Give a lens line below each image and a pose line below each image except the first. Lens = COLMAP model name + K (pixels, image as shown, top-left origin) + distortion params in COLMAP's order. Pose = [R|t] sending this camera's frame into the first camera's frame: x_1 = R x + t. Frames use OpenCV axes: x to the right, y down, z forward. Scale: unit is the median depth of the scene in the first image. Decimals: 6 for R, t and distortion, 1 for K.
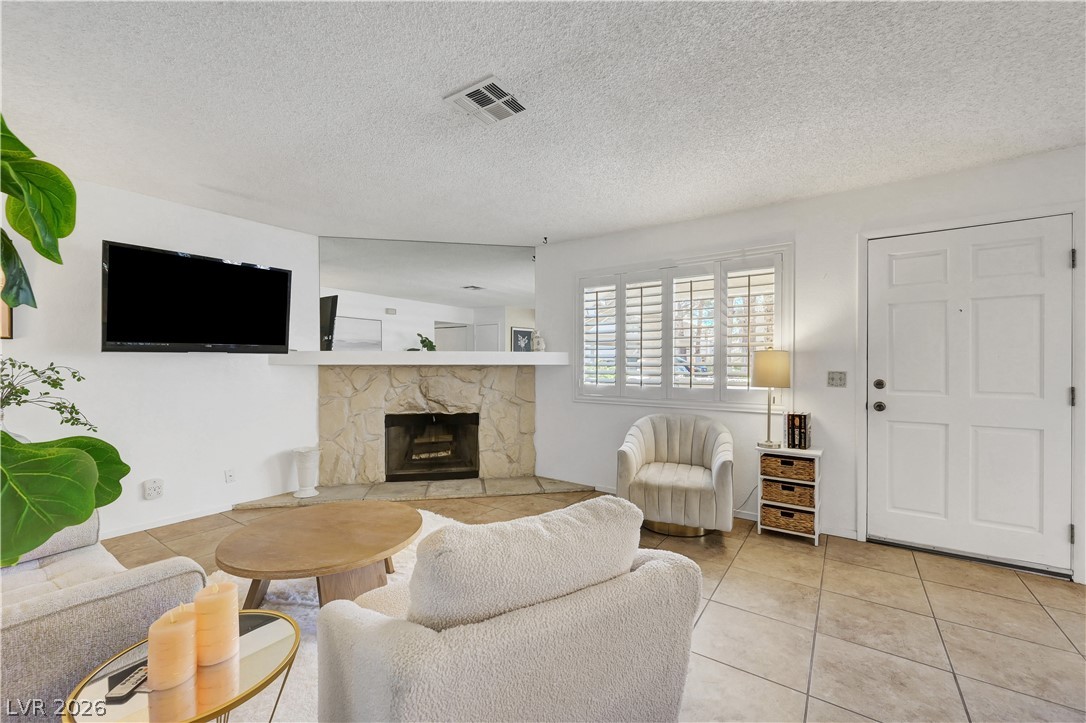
lens RADIAL K [[433.0, 0, 545.0], [0, 433.0, 366.1], [0, 0, 1]] dist [-0.001254, 0.000198]
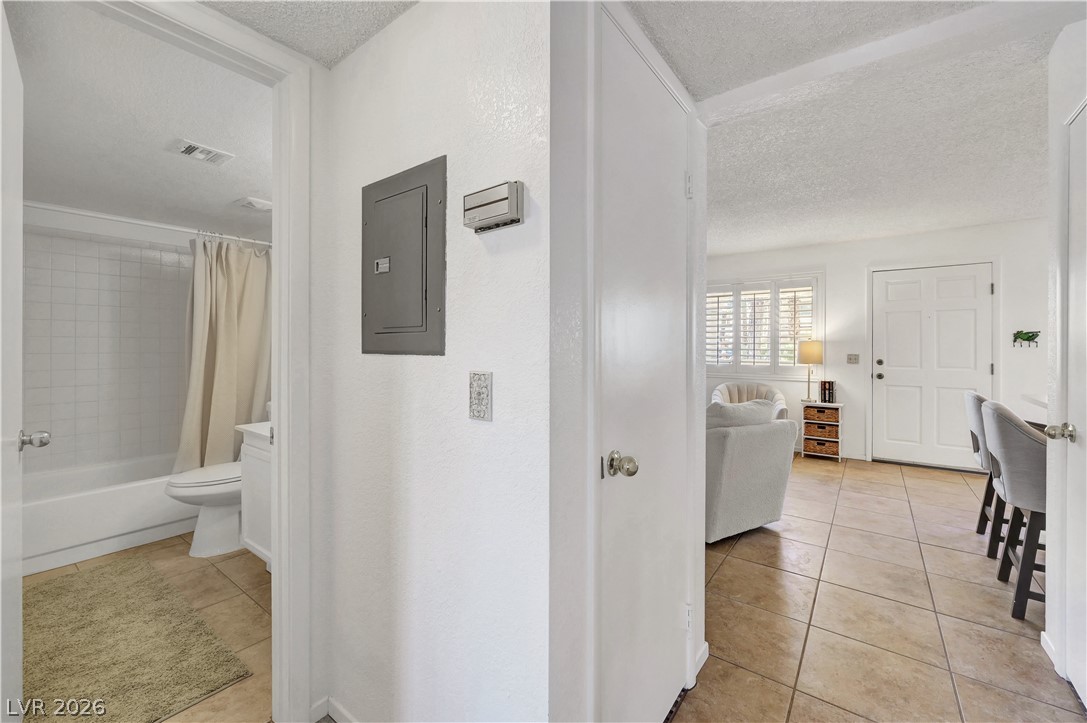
lens RADIAL K [[440.4, 0, 543.0], [0, 440.4, 347.5], [0, 0, 1]] dist [-0.001300, 0.000203]
pose [[0.999520, 0.006612, -0.030273, -0.412566], [-0.006875, 0.999939, -0.008606, 0.009545], [0.030214, 0.008810, 0.999505, -0.647175]]
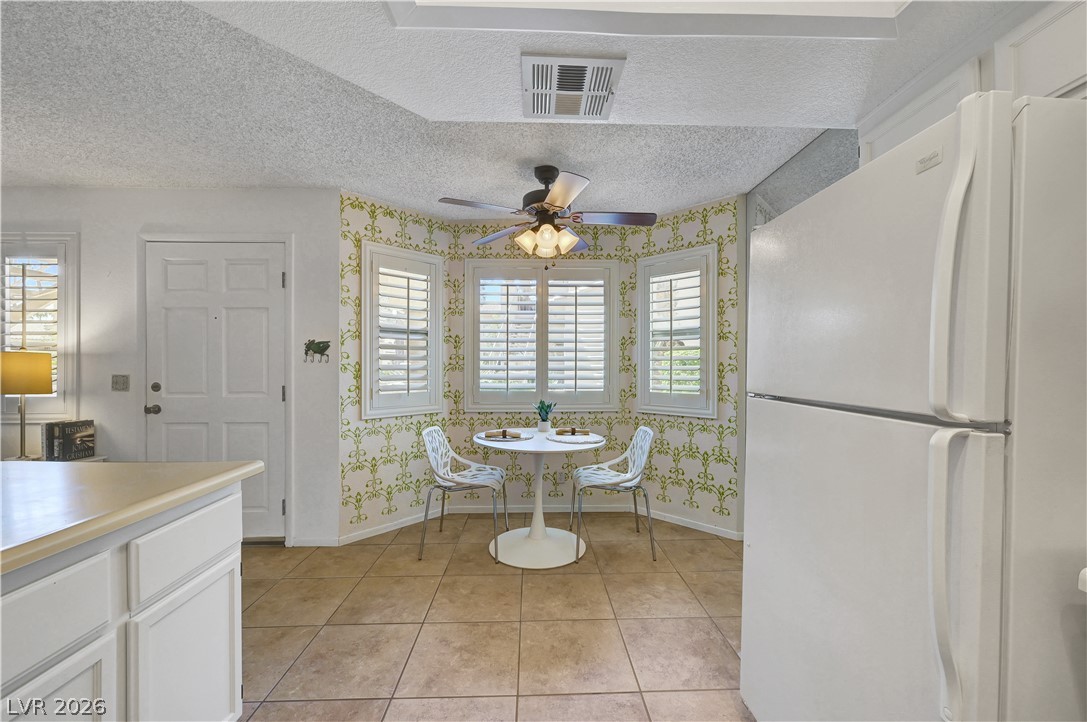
lens RADIAL K [[433.4, 0, 545.5], [0, 433.4, 365.6], [0, 0, 1]] dist [-0.001254, 0.000198]
pose [[0.799032, 0.001972, 0.601285, 0.869488], [0.004635, 0.999945, -0.009438, 0.005613], [-0.601270, 0.010328, 0.798979, -0.333683]]
